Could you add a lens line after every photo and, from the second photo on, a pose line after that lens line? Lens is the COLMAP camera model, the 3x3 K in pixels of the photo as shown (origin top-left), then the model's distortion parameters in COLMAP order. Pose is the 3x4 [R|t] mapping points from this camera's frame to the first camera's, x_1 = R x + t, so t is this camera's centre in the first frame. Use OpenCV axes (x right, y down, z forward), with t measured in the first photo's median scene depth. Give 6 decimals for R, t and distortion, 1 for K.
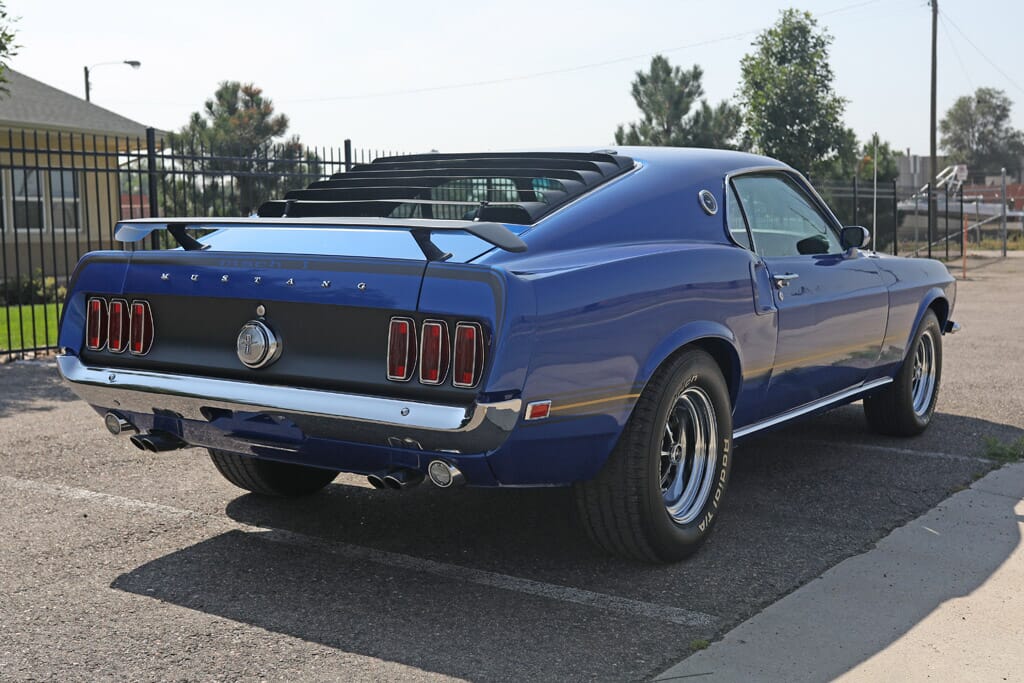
lens RADIAL K [[1395.5, 0, 591.1], [0, 1395.5, 343.4], [0, 0, 1]] dist [-0.042642, -0.047037]
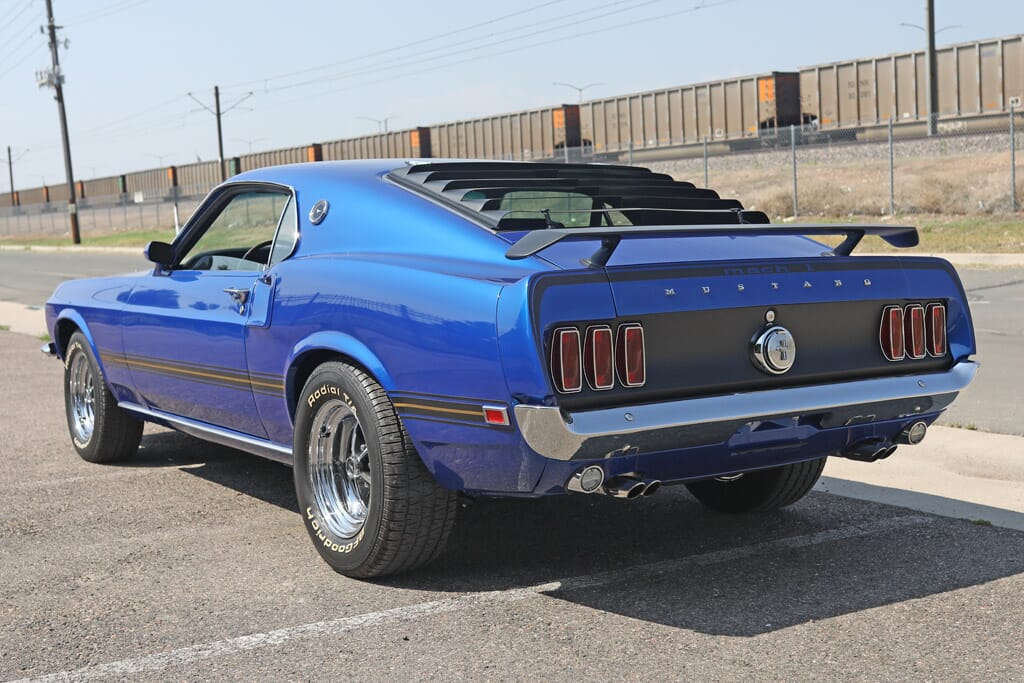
lens RADIAL K [[1395.5, 0, 591.1], [0, 1395.5, 343.4], [0, 0, 1]] dist [-0.042642, -0.047037]
pose [[0.374945, -0.094380, 0.922230, -0.257932], [0.115141, 0.991842, 0.054692, -0.015717], [-0.919869, 0.085680, 0.382753, 0.157976]]
